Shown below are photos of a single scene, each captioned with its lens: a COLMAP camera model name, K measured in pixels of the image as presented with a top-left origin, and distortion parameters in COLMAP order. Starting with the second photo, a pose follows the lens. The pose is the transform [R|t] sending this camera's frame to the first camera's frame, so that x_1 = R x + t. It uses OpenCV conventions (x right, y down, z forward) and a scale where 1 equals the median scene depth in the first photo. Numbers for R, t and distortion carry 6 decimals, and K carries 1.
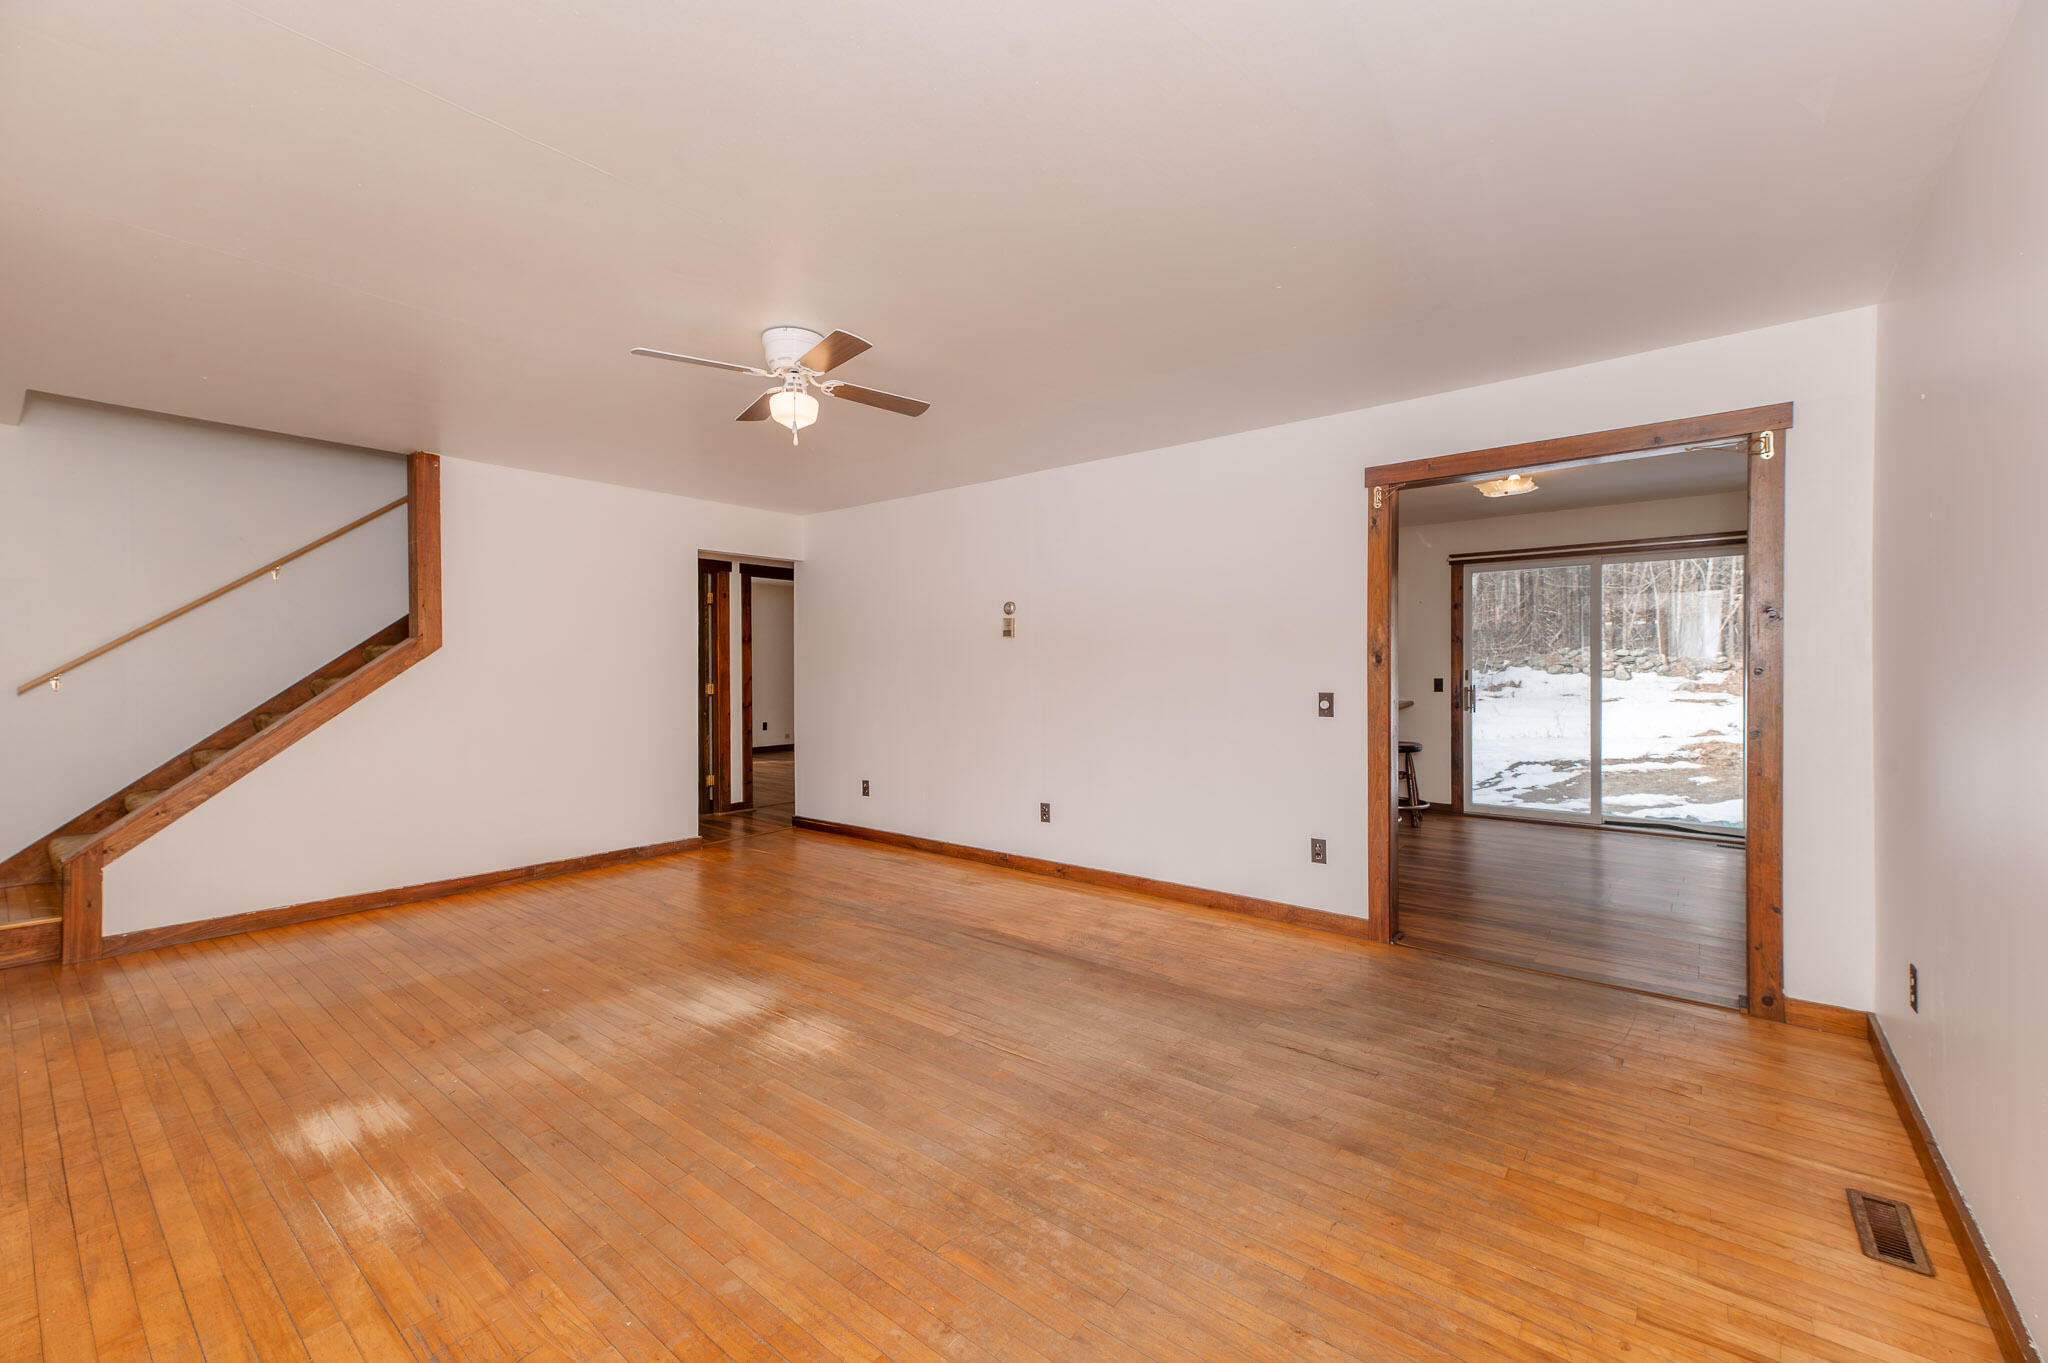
lens RADIAL K [[837.2, 0, 1023.2], [0, 837.2, 670.1], [0, 0, 1]] dist [0.000650, 0.000088]
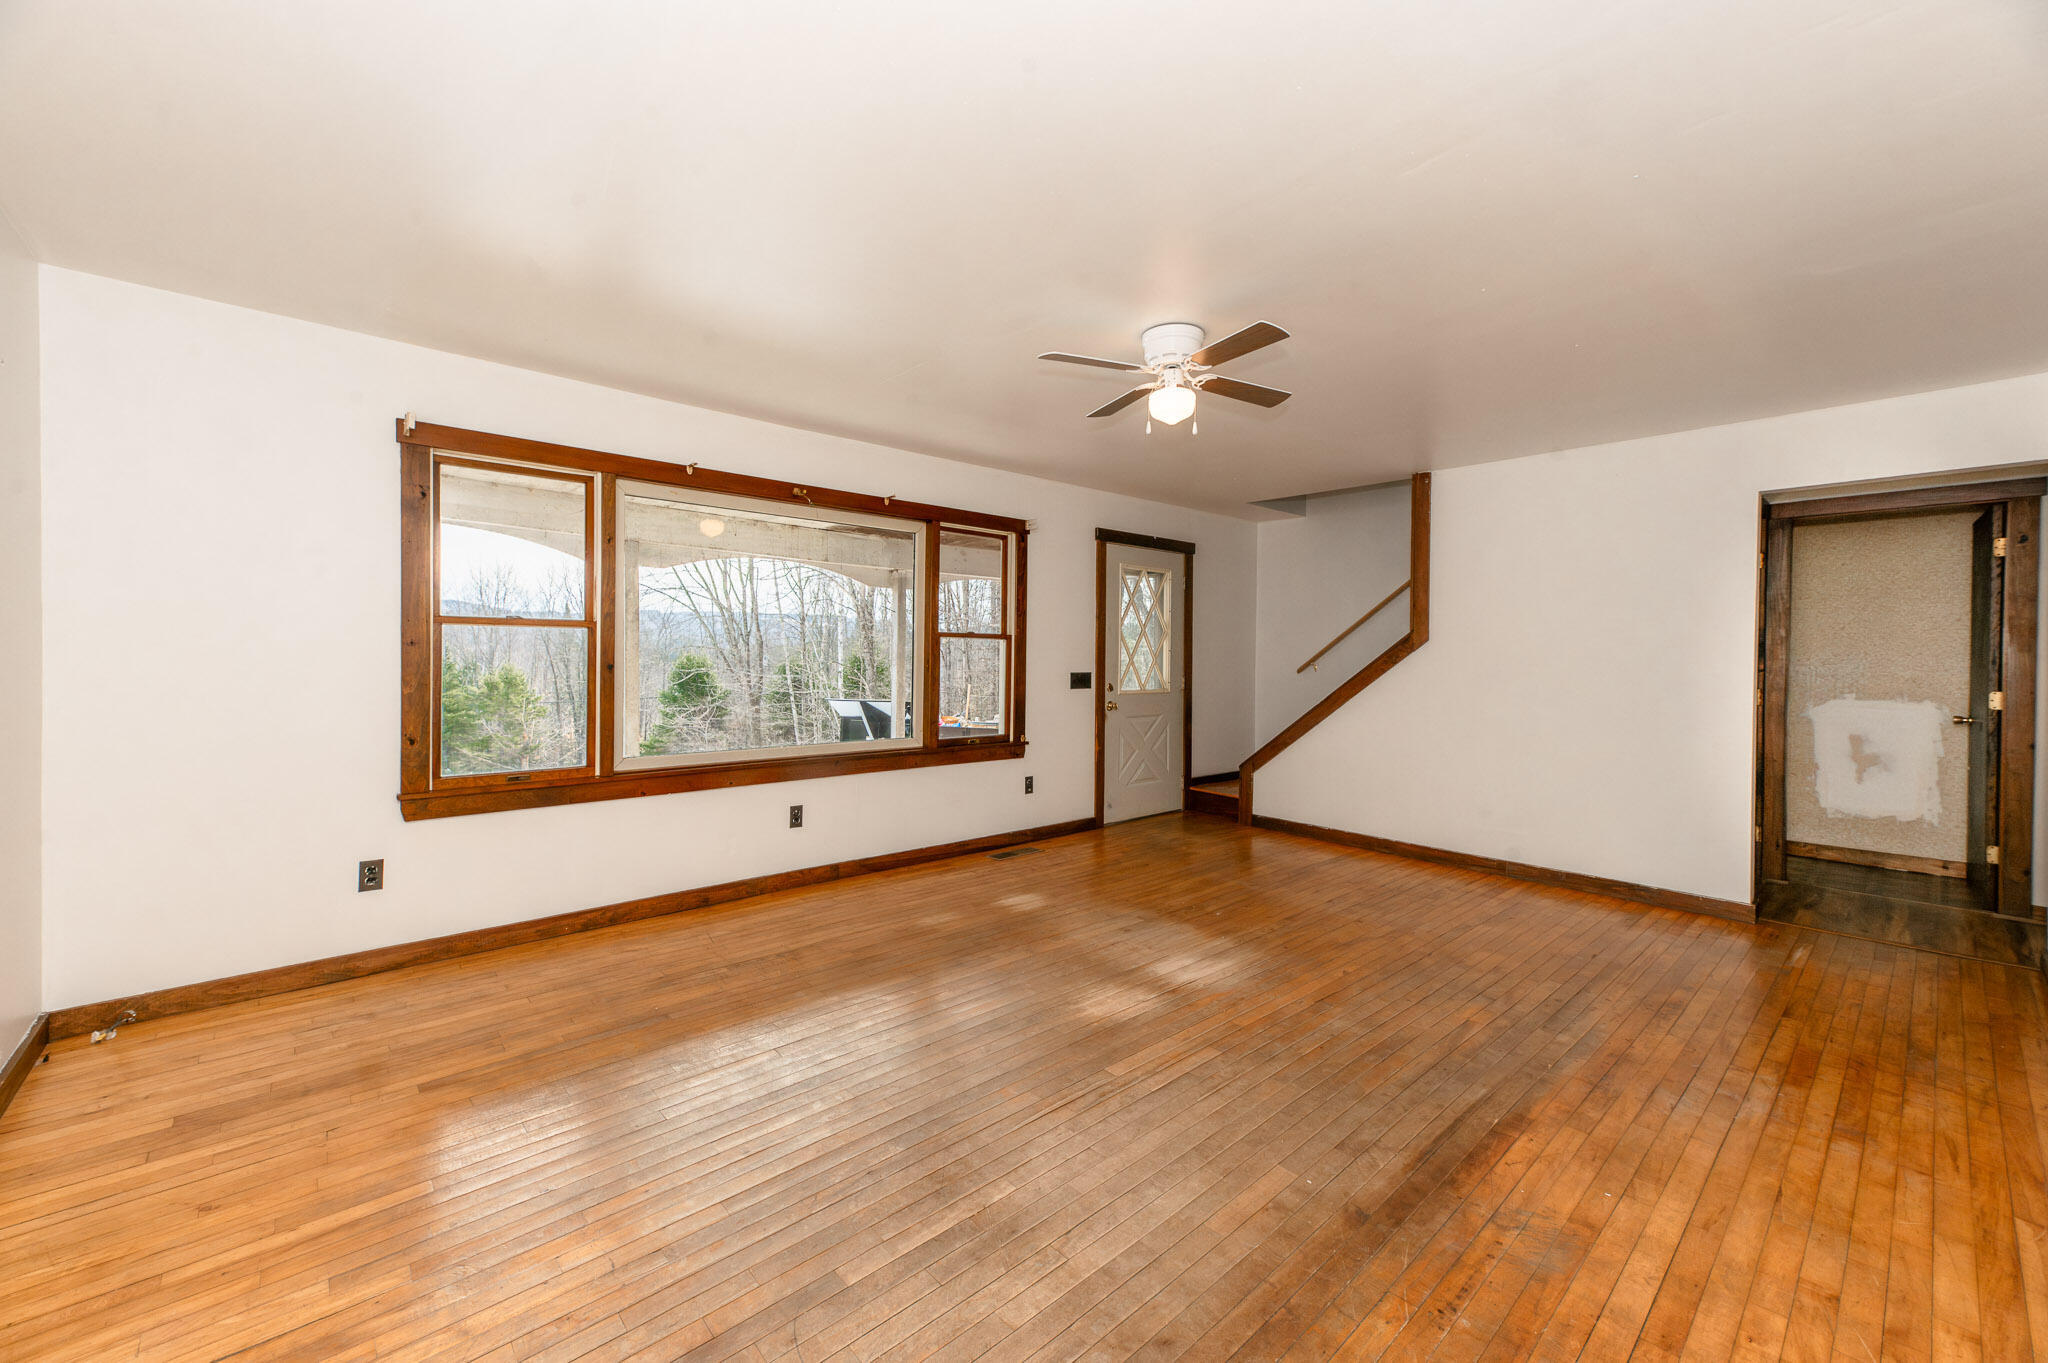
lens RADIAL K [[802.6, 0, 1024.6], [0, 802.6, 661.8], [0, 0, 1]] dist [0.001440, 0.000197]
pose [[-0.167861, 0.007394, -0.985783, 0.659051], [-0.010959, 0.999896, 0.009366, -0.004472], [0.985750, 0.012375, -0.167763, 0.903317]]
